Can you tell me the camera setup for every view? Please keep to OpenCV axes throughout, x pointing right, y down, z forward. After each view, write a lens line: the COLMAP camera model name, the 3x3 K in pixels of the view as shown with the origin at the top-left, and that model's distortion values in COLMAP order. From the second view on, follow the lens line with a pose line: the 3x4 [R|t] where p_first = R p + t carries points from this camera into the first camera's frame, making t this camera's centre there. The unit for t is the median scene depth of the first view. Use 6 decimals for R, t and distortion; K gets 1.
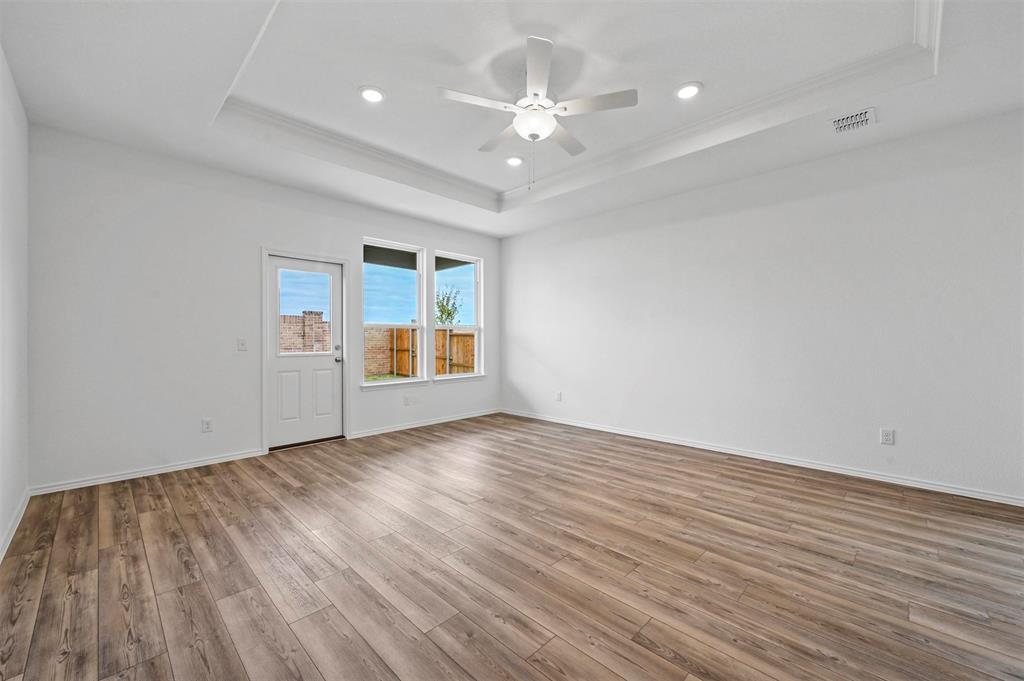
lens RADIAL K [[410.4, 0, 513.4], [0, 410.4, 338.3], [0, 0, 1]] dist [0.000025, 0.001319]
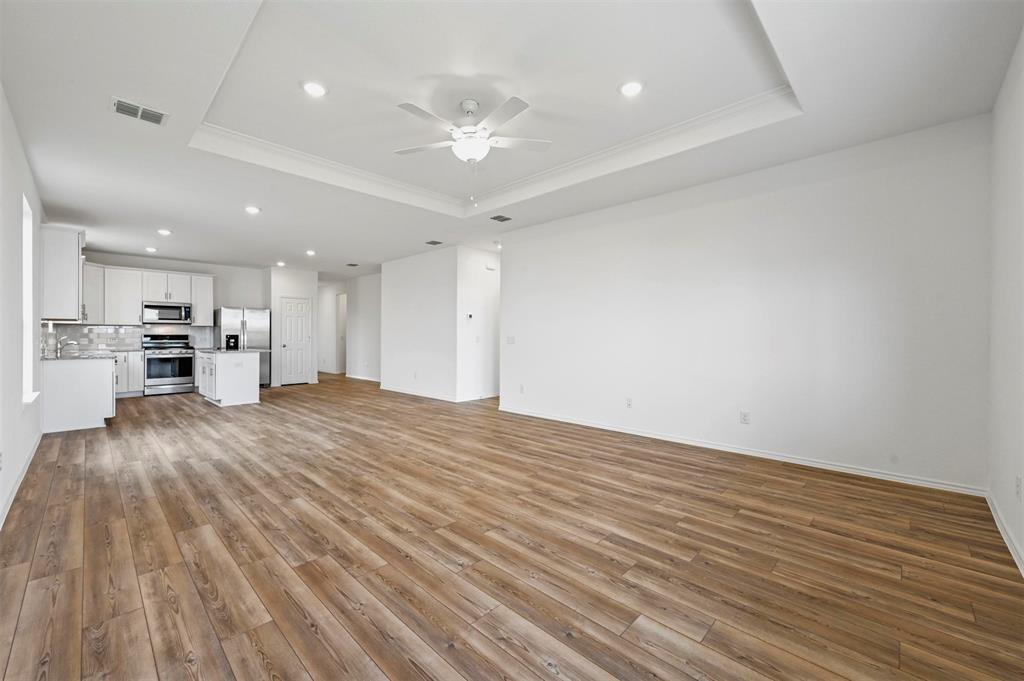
lens RADIAL K [[410.4, 0, 509.0], [0, 410.4, 338.0], [0, 0, 1]] dist [0.000025, 0.001319]
pose [[-0.999999, 0.000184, 0.001585, -0.058366], [0.000192, 0.999988, 0.004919, 0.003039], [-0.001584, 0.004920, -0.999987, 2.177927]]
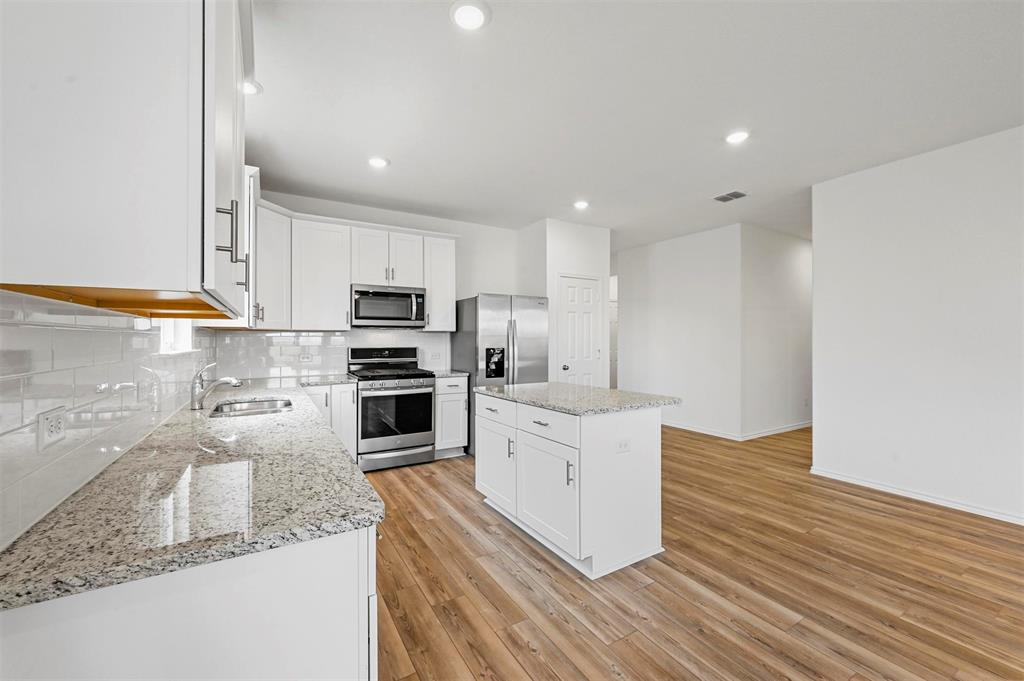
lens RADIAL K [[410.4, 0, 510.1], [0, 410.4, 337.2], [0, 0, 1]] dist [0.000025, 0.001319]
pose [[-0.965451, 0.003913, 0.260557, 1.630409], [0.002410, 0.999979, -0.006089, -0.040004], [-0.260575, -0.005251, -0.965439, 0.527004]]
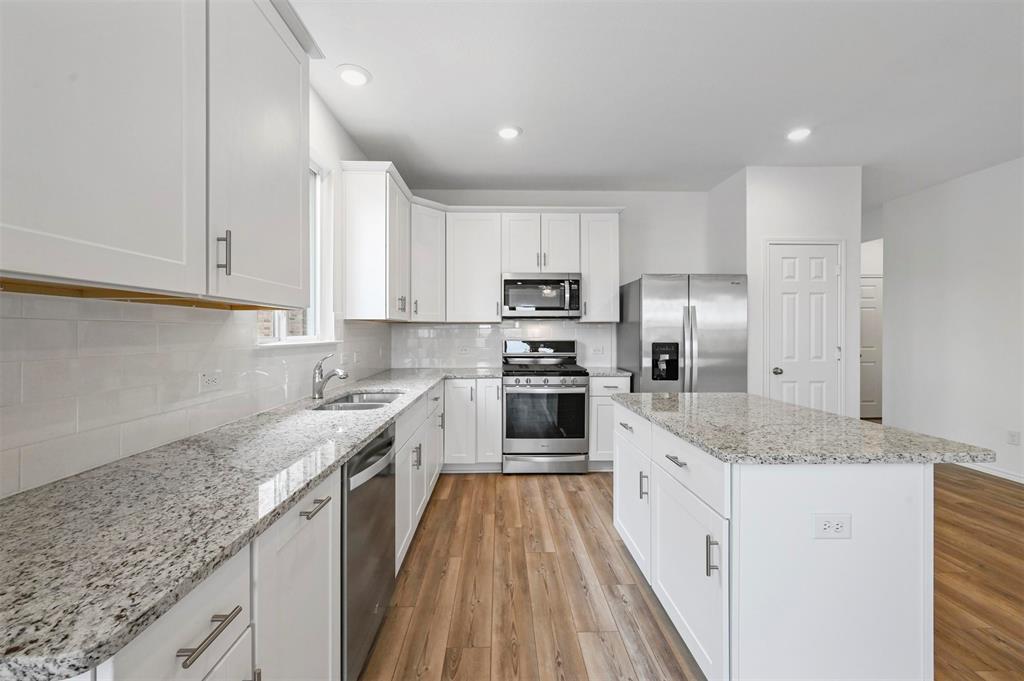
lens RADIAL K [[410.4, 0, 509.9], [0, 410.4, 333.1], [0, 0, 1]] dist [0.000025, 0.001319]
pose [[-0.714687, -0.000059, 0.699444, 1.562065], [0.001052, 0.999999, 0.001159, -0.039106], [-0.699443, 0.001564, -0.714686, 0.225359]]
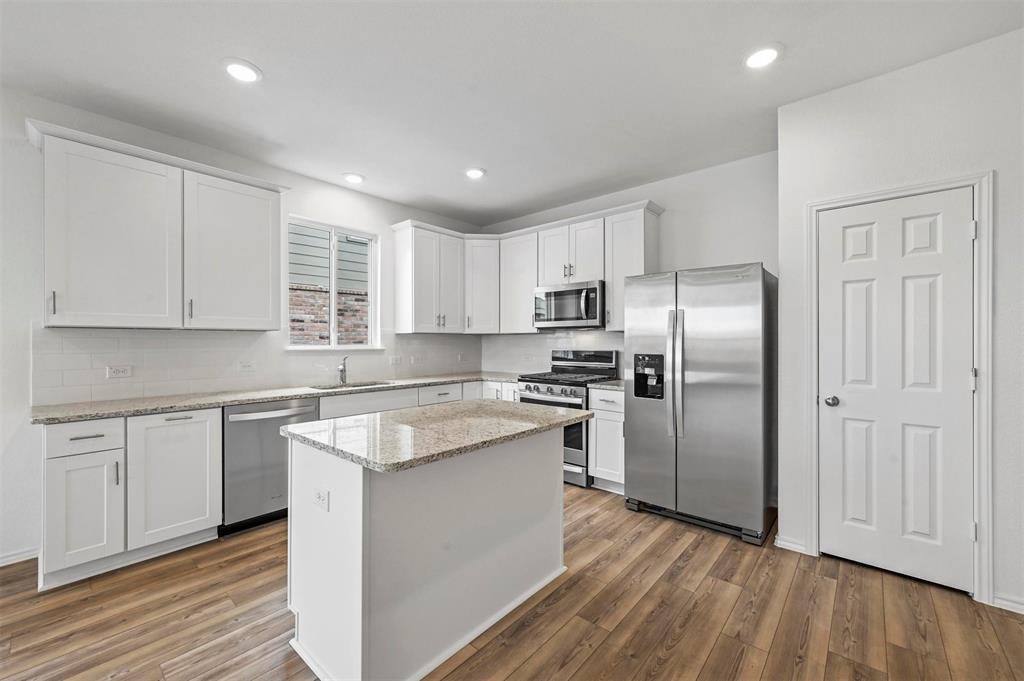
lens RADIAL K [[410.4, 0, 506.9], [0, 410.4, 340.8], [0, 0, 1]] dist [0.000025, 0.001319]
pose [[-0.049601, 0.001889, 0.998767, 1.027082], [0.001013, 0.999998, -0.001841, -0.041766], [-0.998769, 0.000920, -0.049603, -0.598257]]
